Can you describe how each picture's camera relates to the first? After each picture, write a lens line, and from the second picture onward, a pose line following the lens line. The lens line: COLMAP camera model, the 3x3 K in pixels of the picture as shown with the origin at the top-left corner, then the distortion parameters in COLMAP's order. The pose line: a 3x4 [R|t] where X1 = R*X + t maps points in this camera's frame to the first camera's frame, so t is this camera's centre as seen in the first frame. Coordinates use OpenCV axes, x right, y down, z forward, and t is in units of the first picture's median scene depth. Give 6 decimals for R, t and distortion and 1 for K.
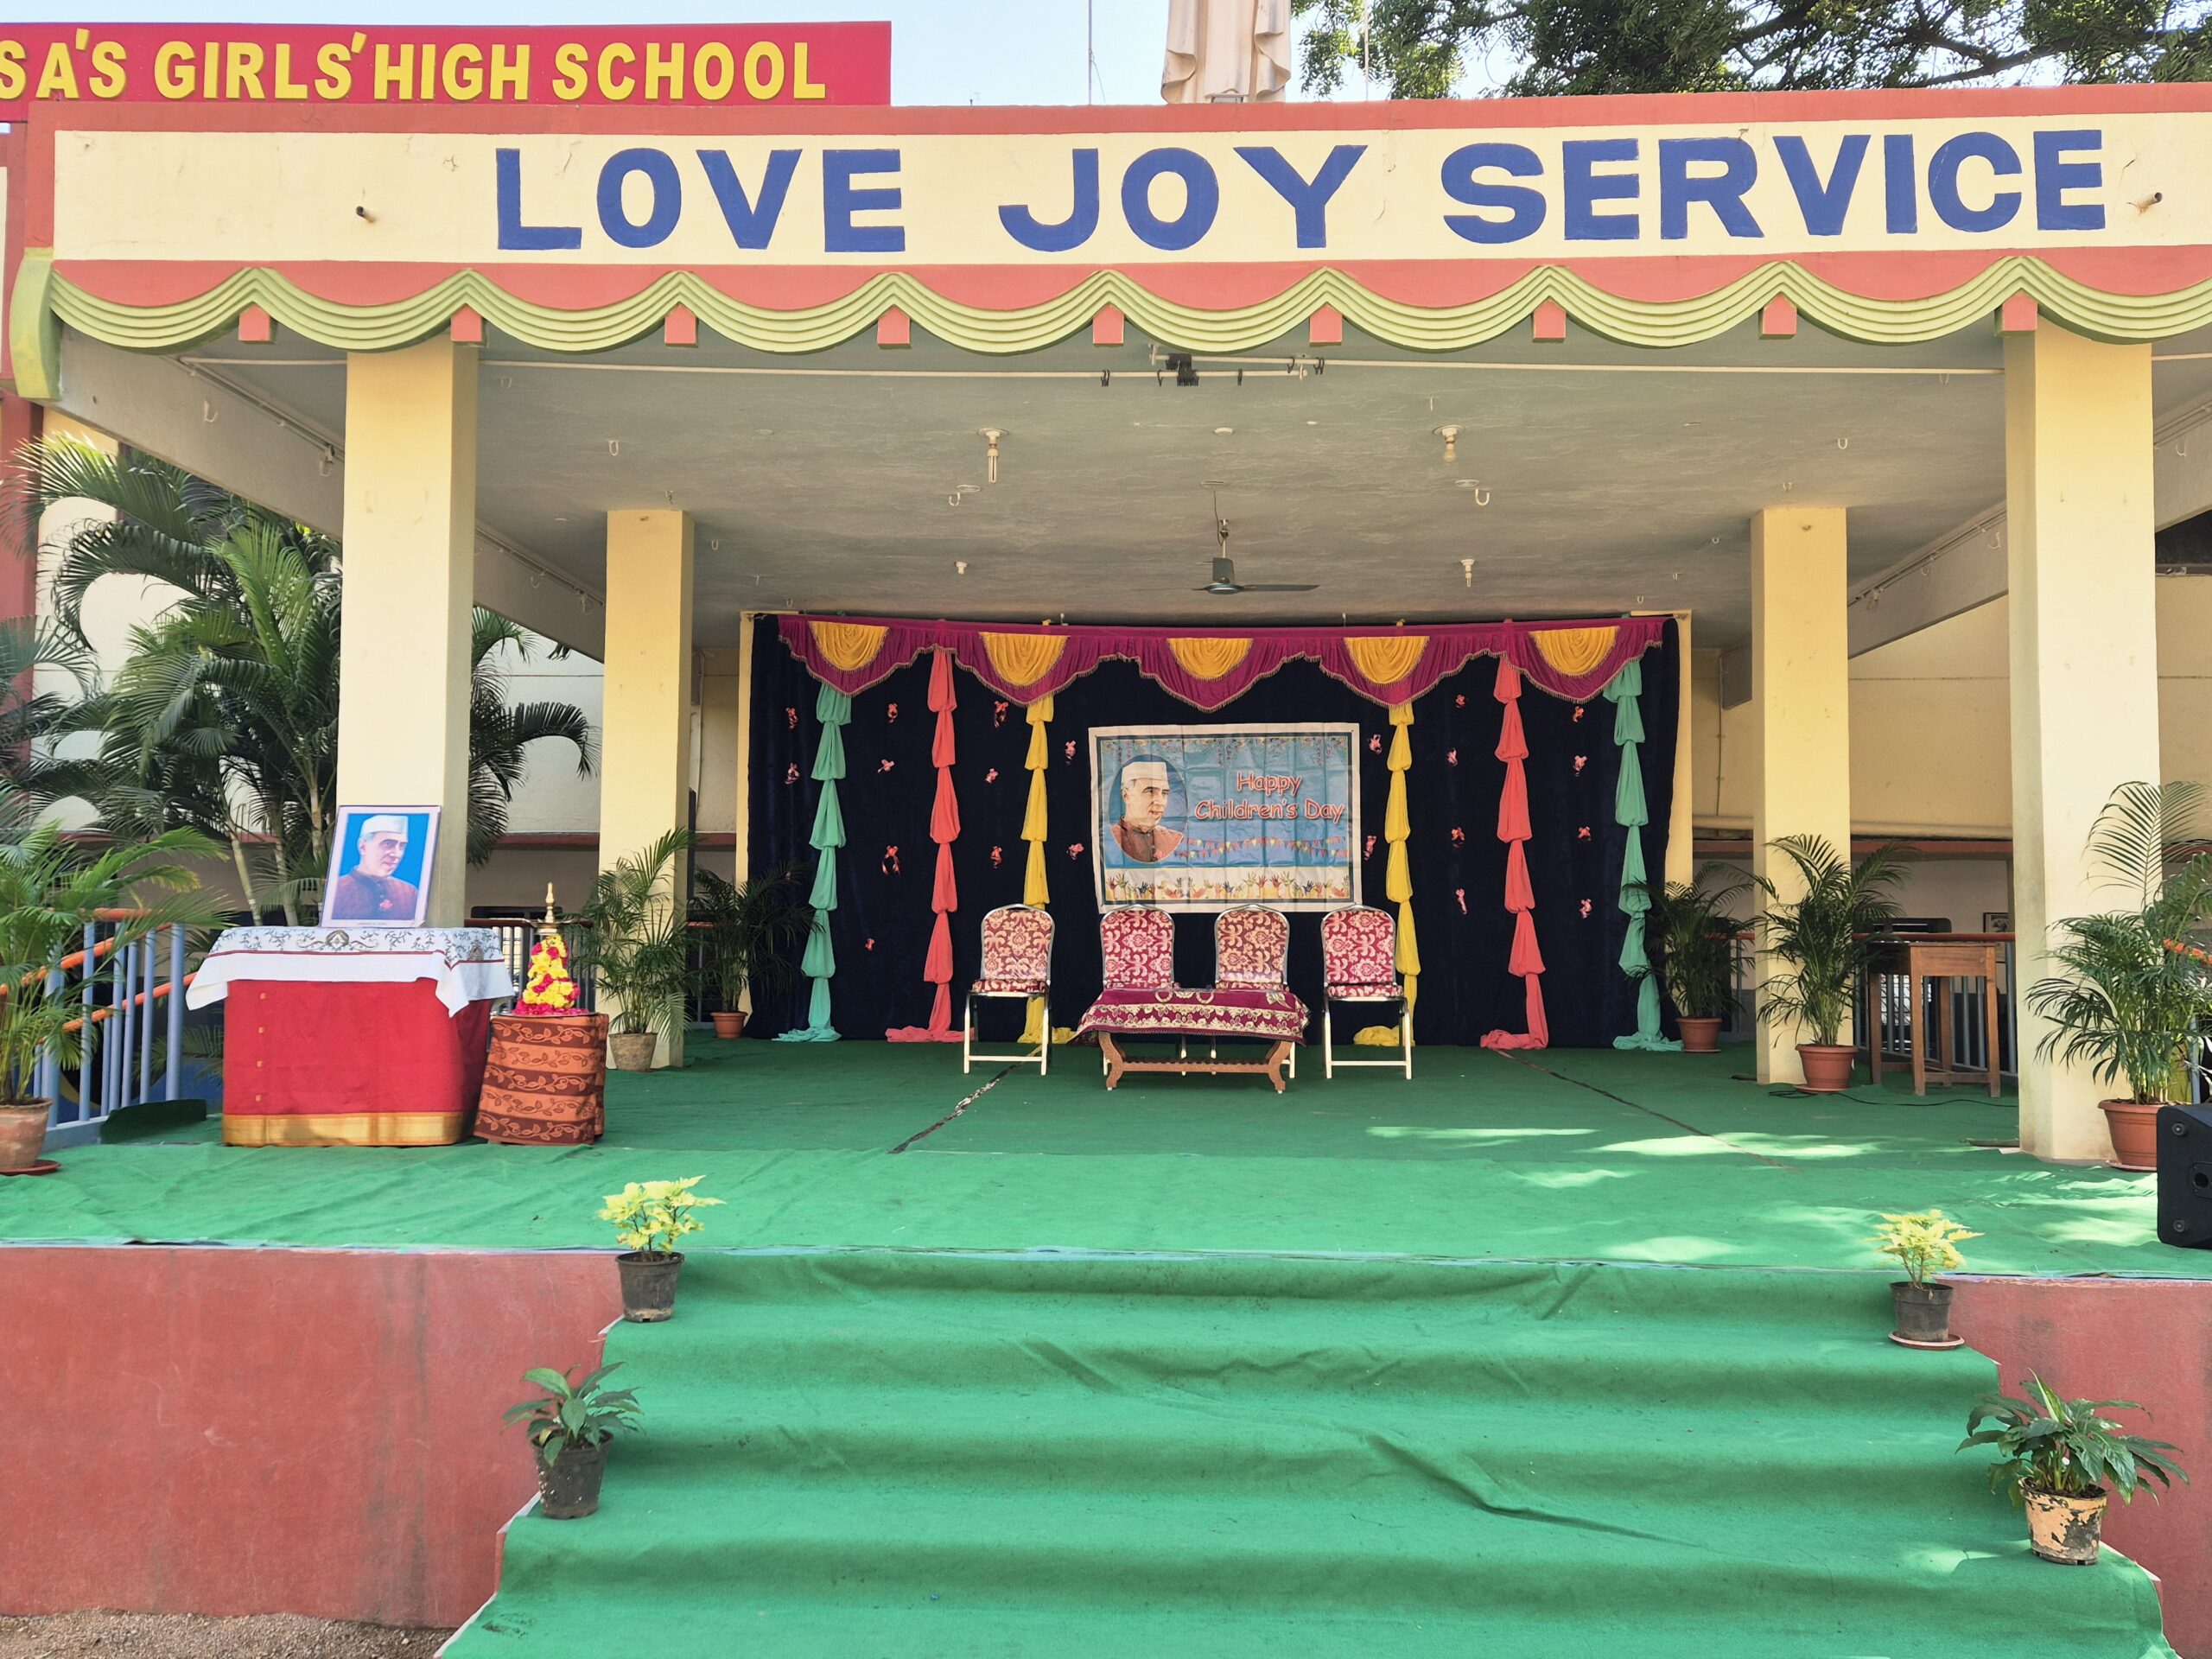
lens RADIAL K [[1766.6, 0, 1106.0], [0, 1766.6, 829.5], [0, 0, 1]] dist [0.066319, -0.005895]
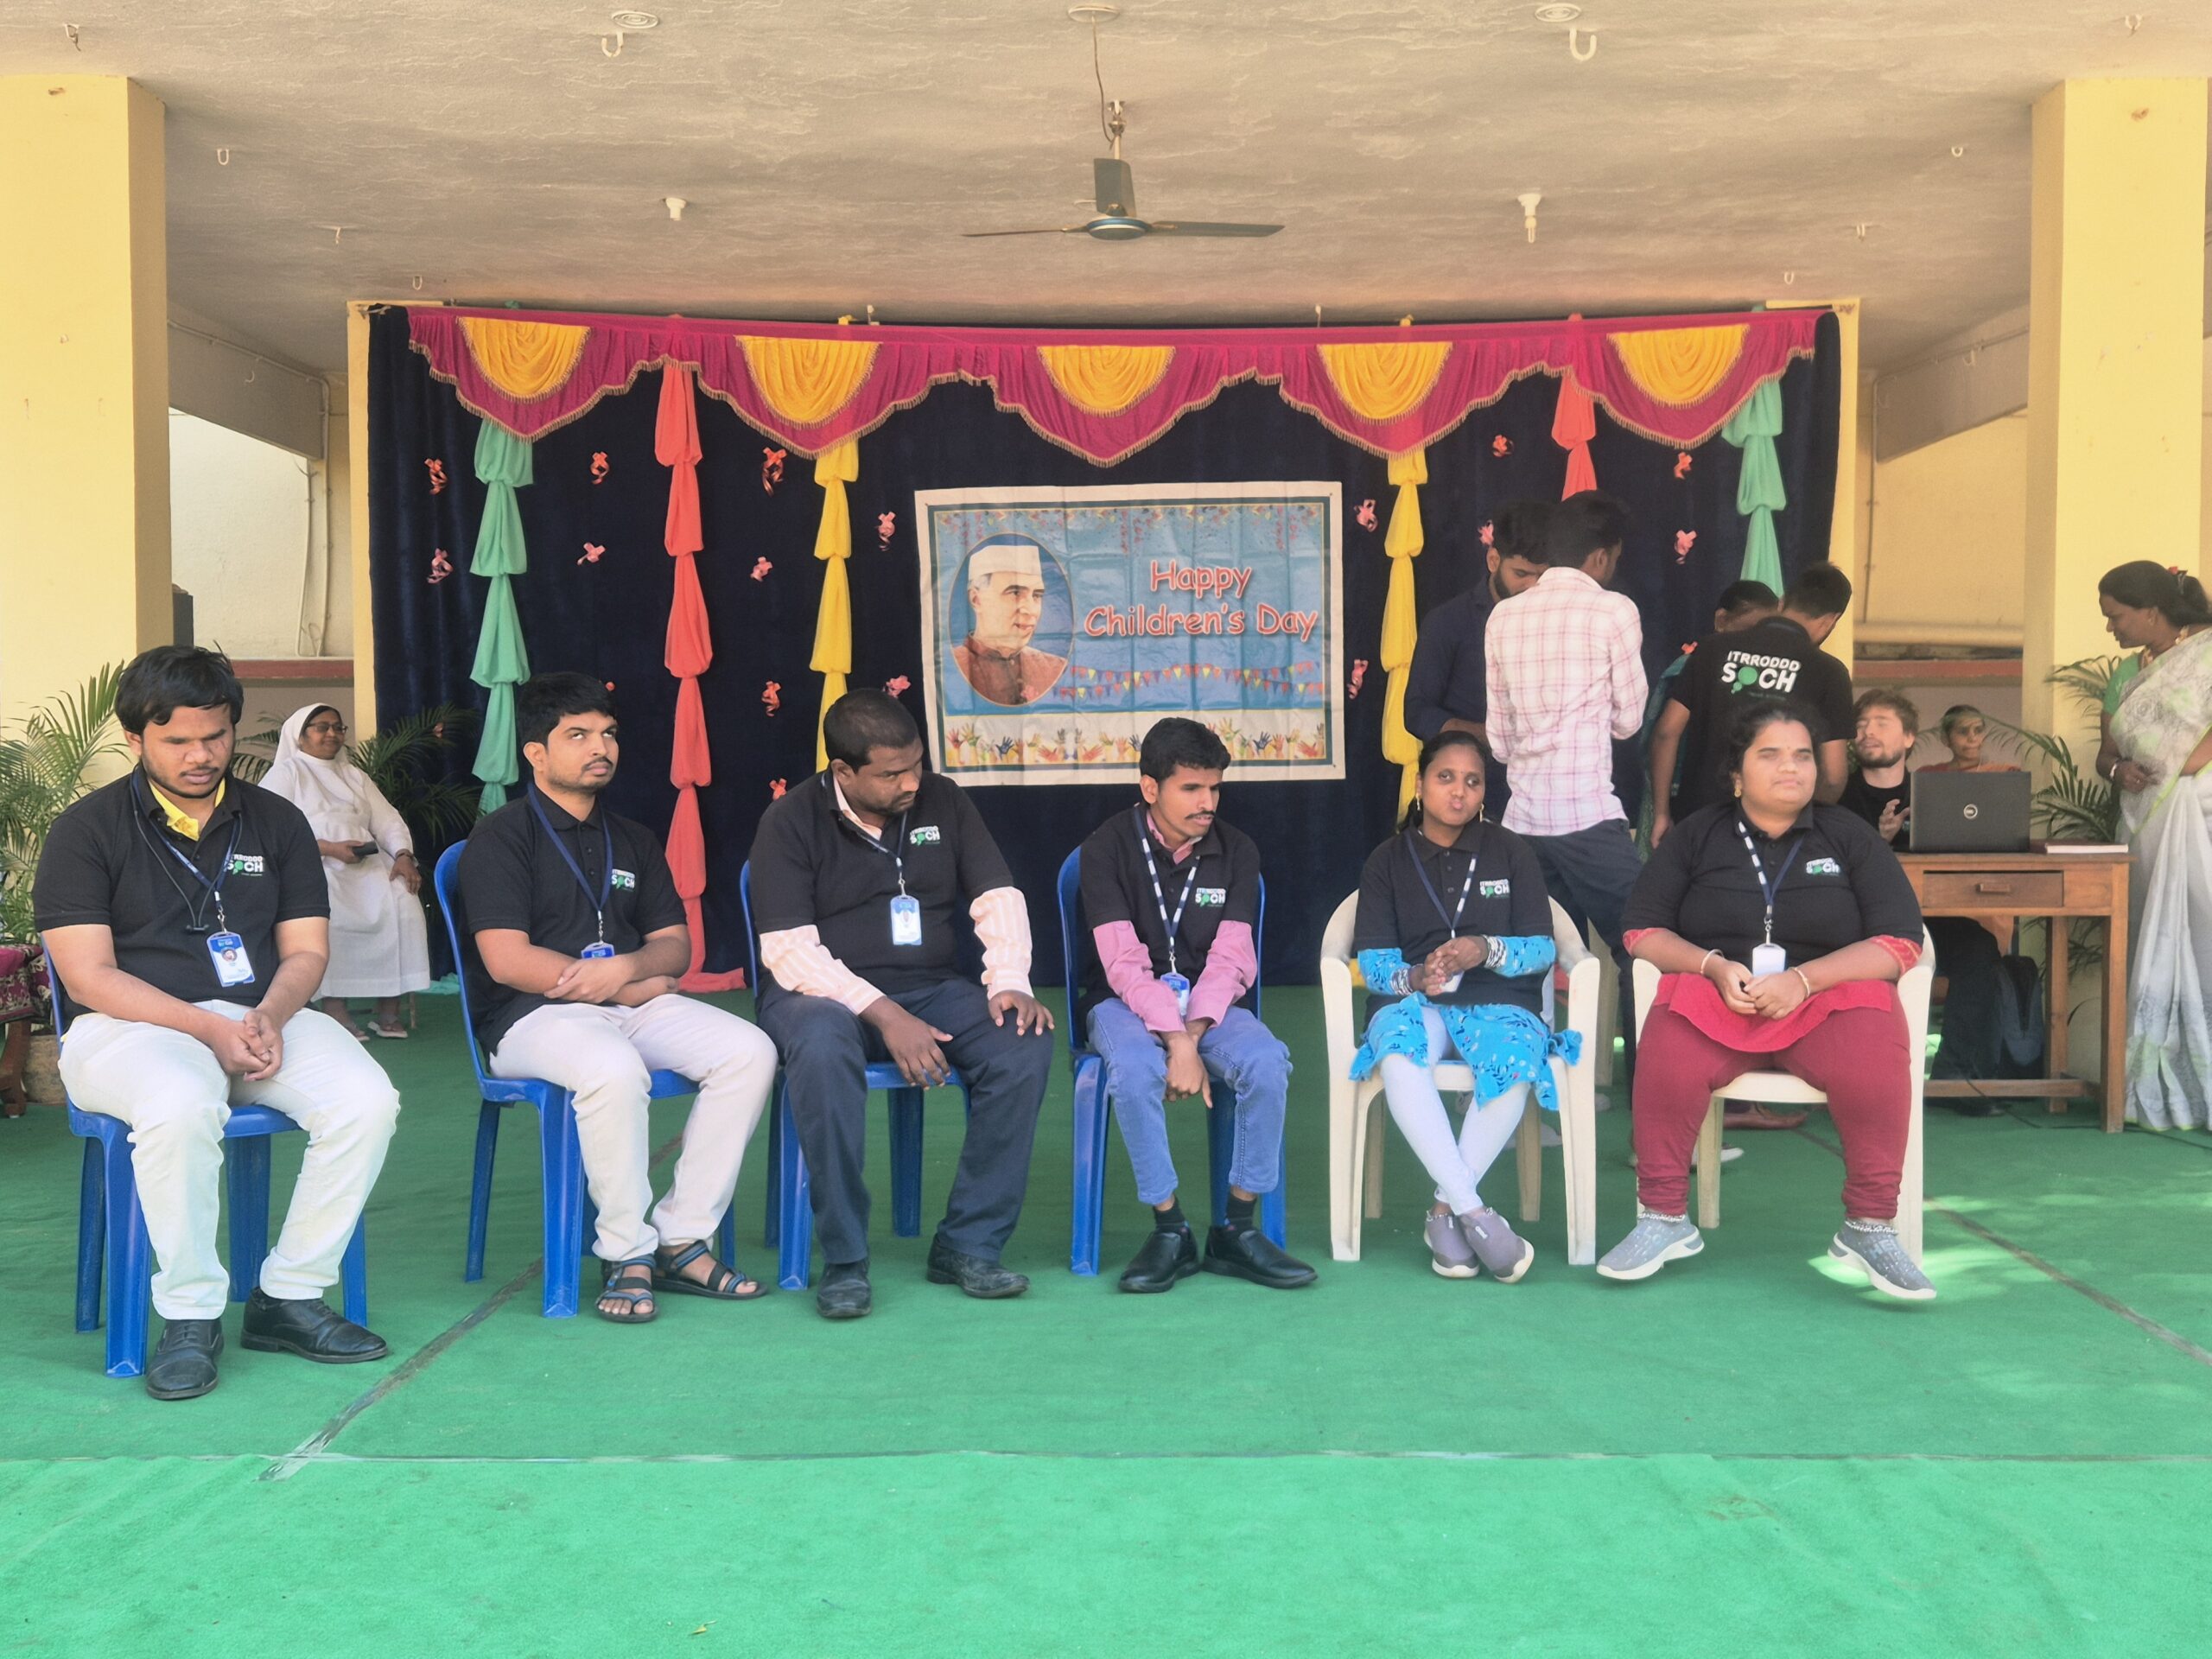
lens RADIAL K [[2012.6, 0, 1106.0], [0, 2012.6, 829.5], [0, 0, 1]] dist [0.059121, -0.003489]
pose [[0.999105, -0.011066, 0.040836, 0.027720], [0.007196, 0.995570, 0.093749, -0.004564], [-0.041693, -0.093371, 0.994758, 0.272712]]
